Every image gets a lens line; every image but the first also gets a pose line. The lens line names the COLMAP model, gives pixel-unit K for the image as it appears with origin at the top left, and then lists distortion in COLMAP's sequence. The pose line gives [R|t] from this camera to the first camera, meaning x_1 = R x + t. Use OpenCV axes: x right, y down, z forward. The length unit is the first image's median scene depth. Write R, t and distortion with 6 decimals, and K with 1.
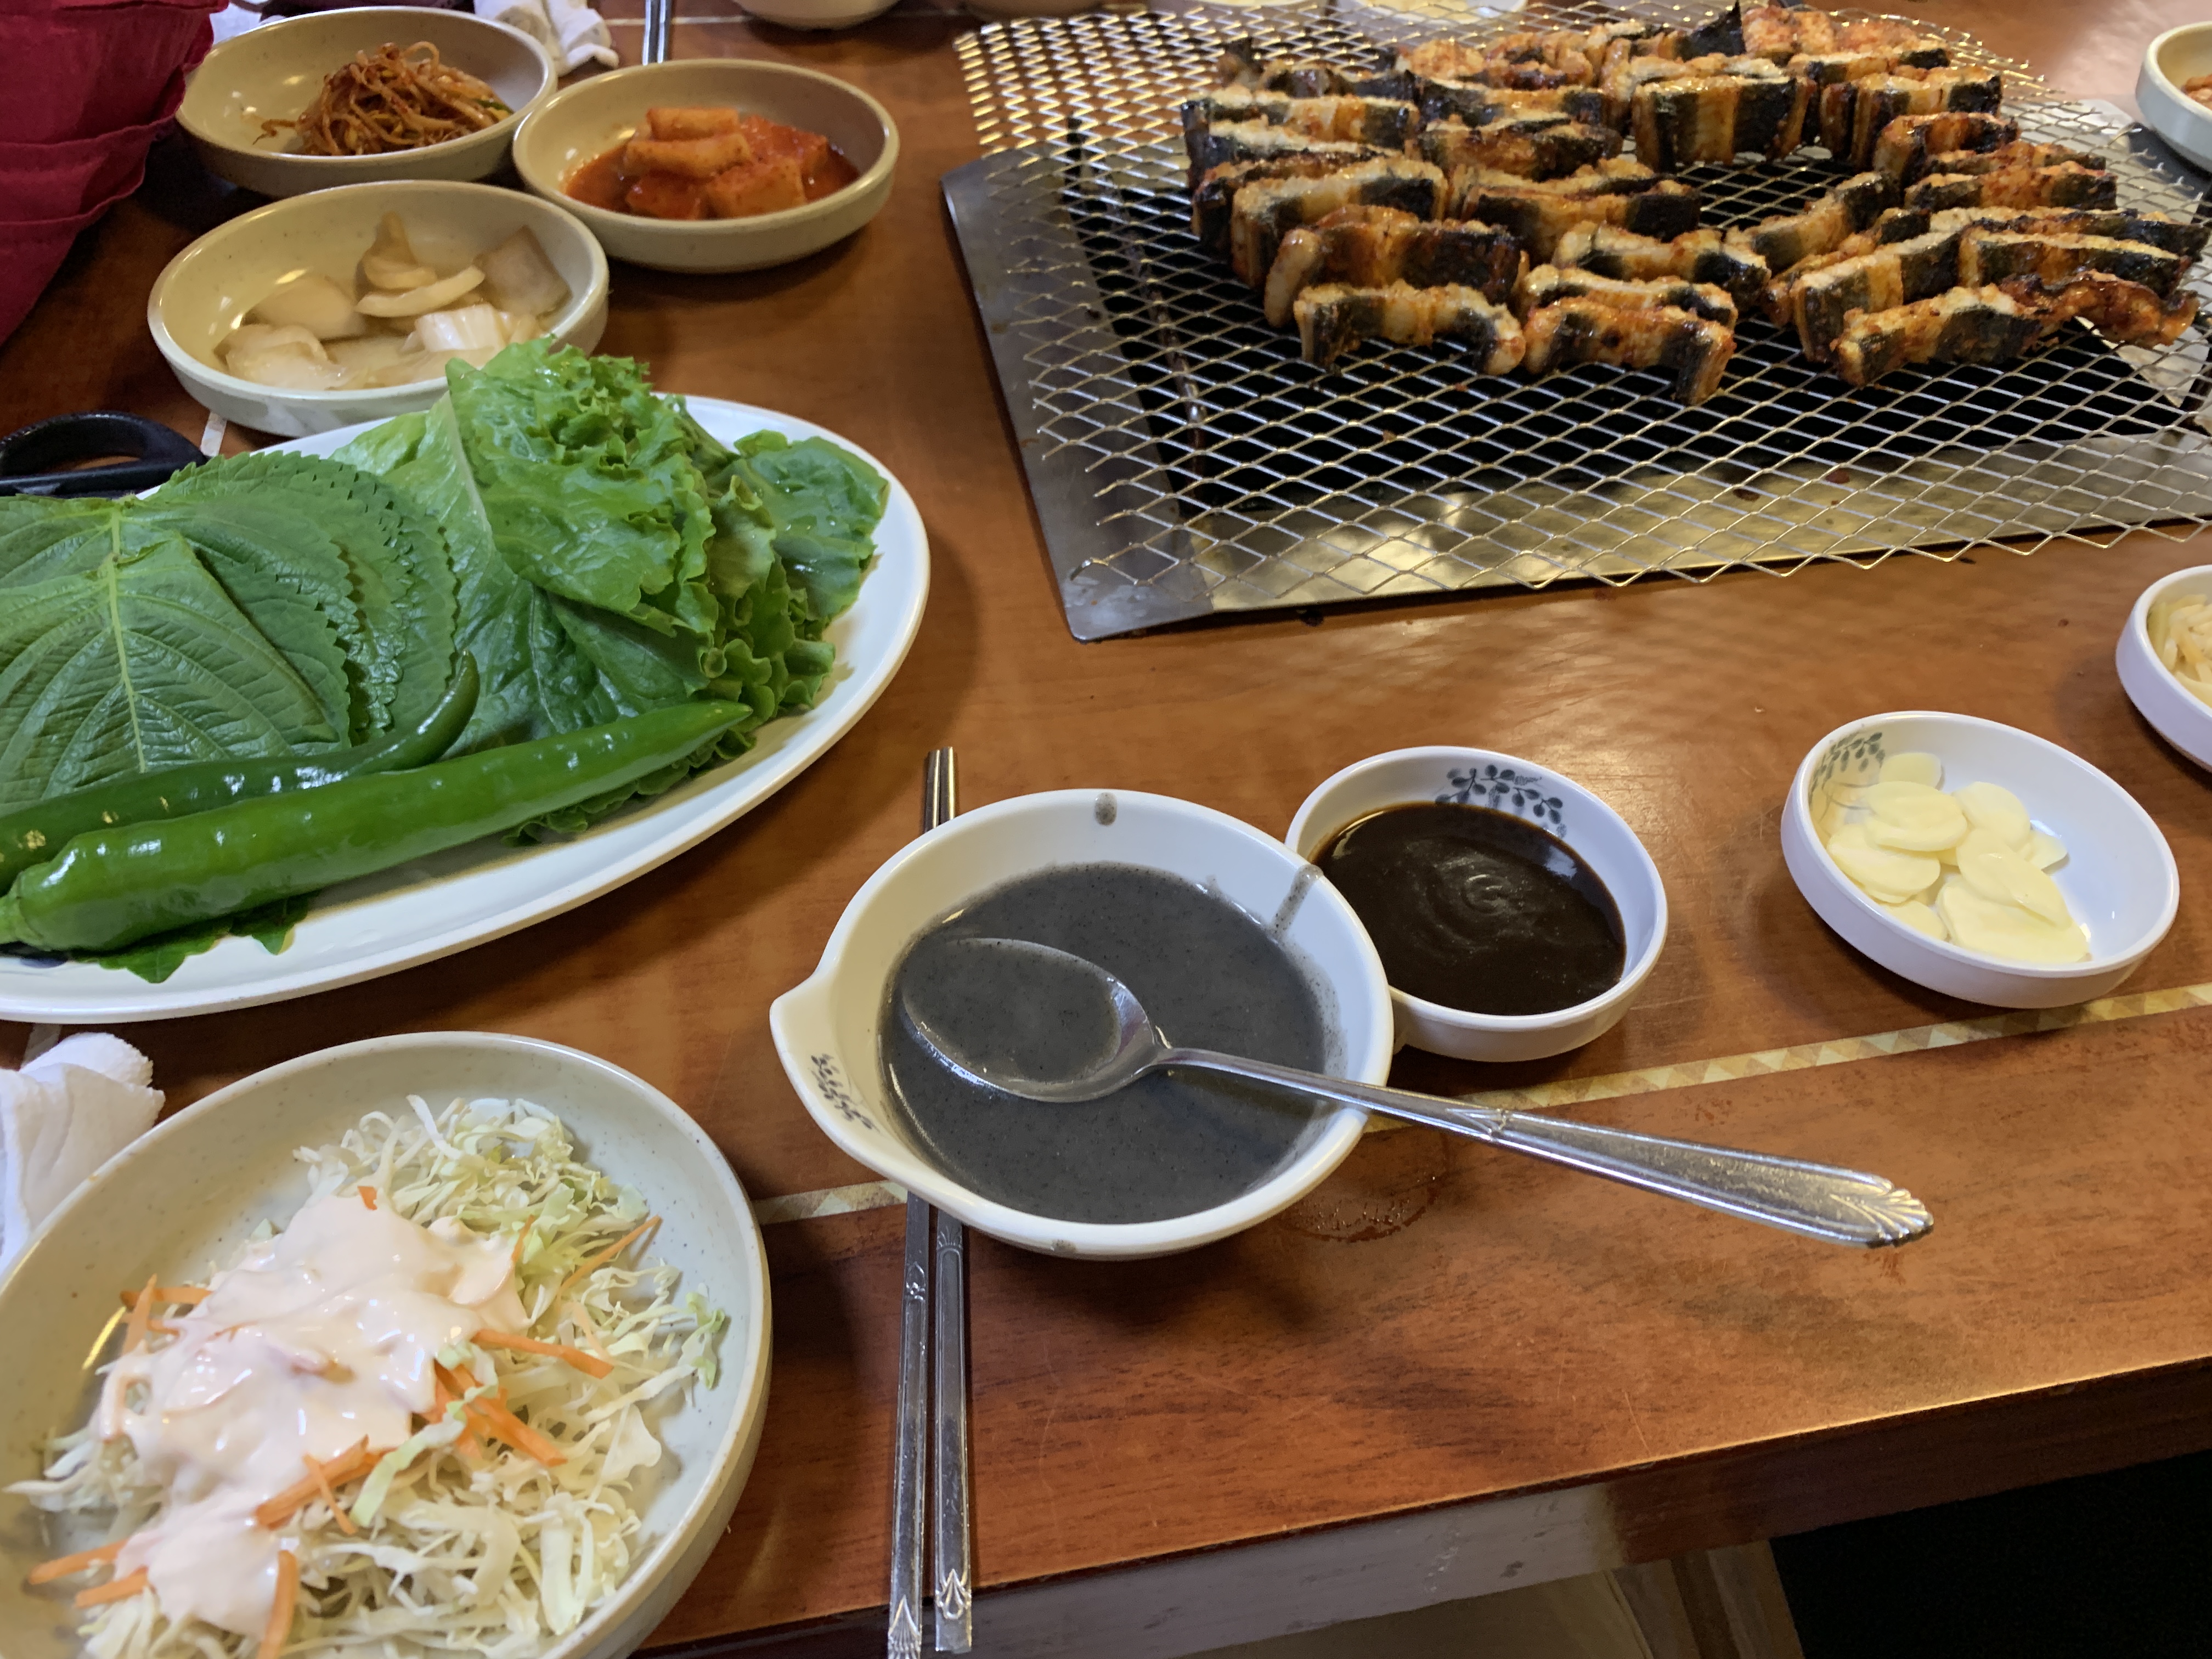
lens RADIAL K [[1751.4, 0, 1109.2], [0, 1751.4, 804.7], [0, 0, 1]] dist [-0.004776, 0.000486]
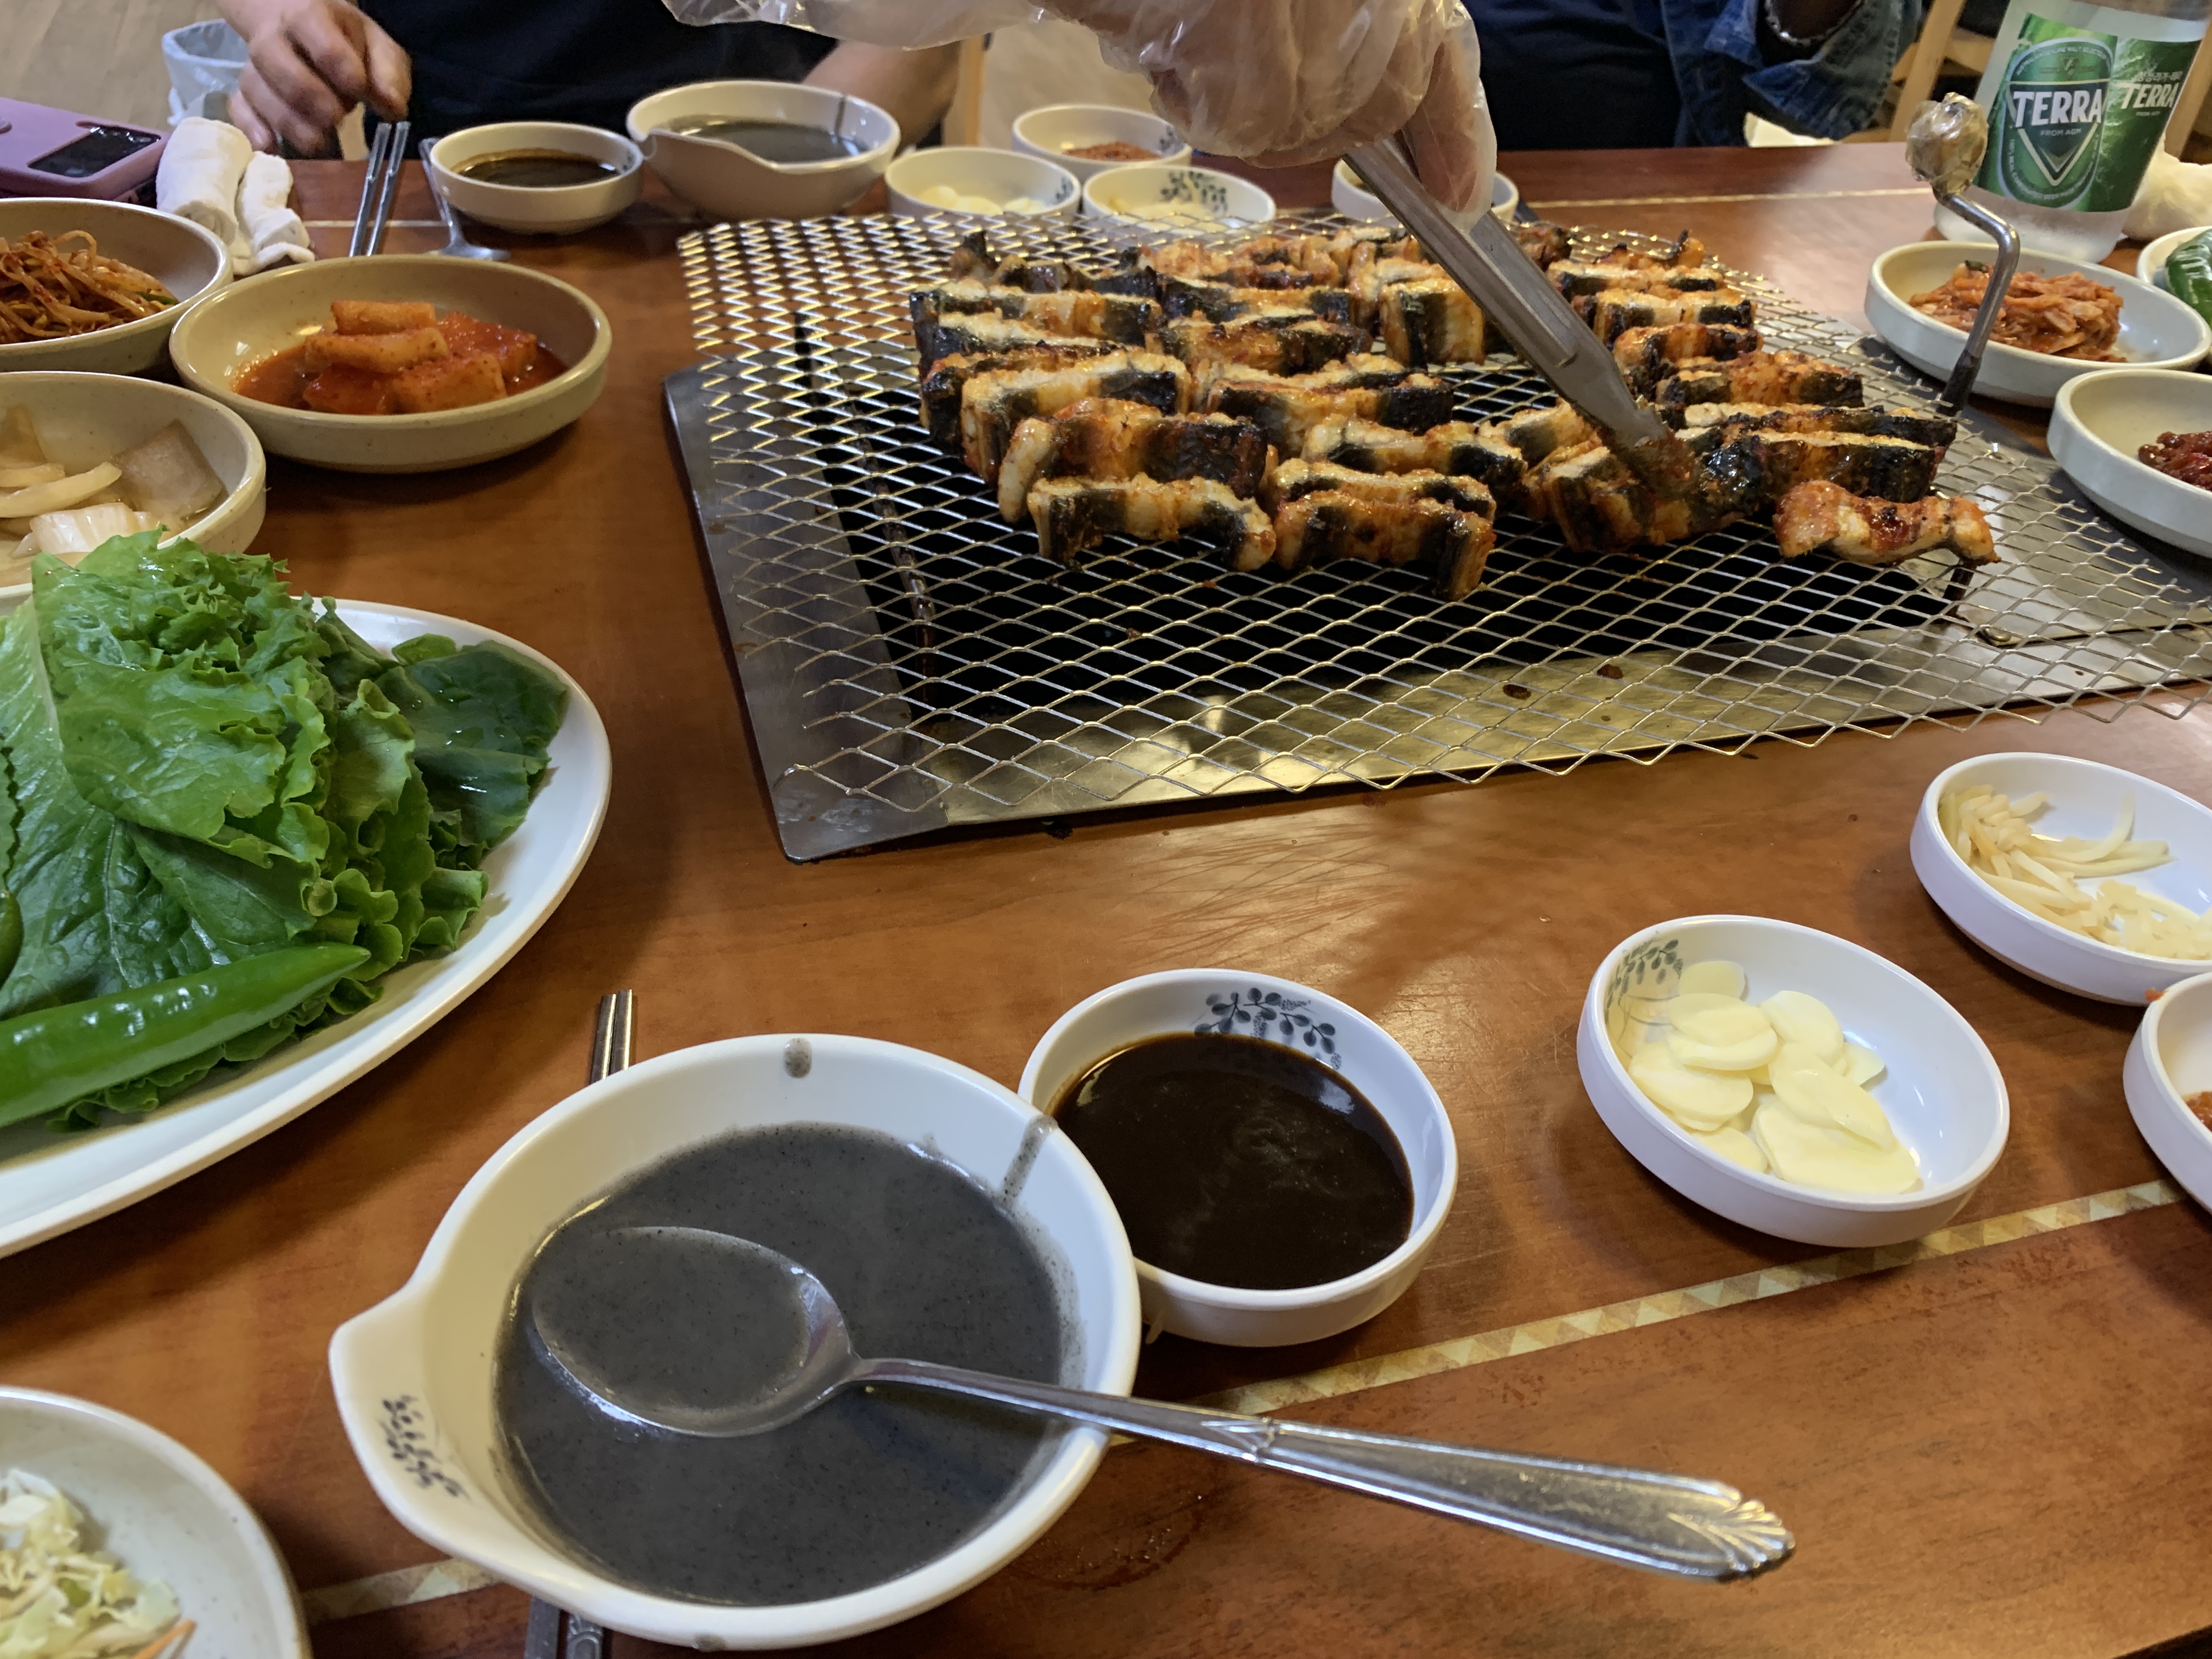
lens RADIAL K [[1684.9, 0, 1106.0], [0, 1684.9, 829.5], [0, 0, 1]] dist [0.045639, -0.077063]
pose [[0.994721, -0.023712, 0.099837, 0.059196], [0.035454, 0.992436, -0.117536, -0.005234], [-0.096295, 0.120455, 0.988037, 0.151290]]
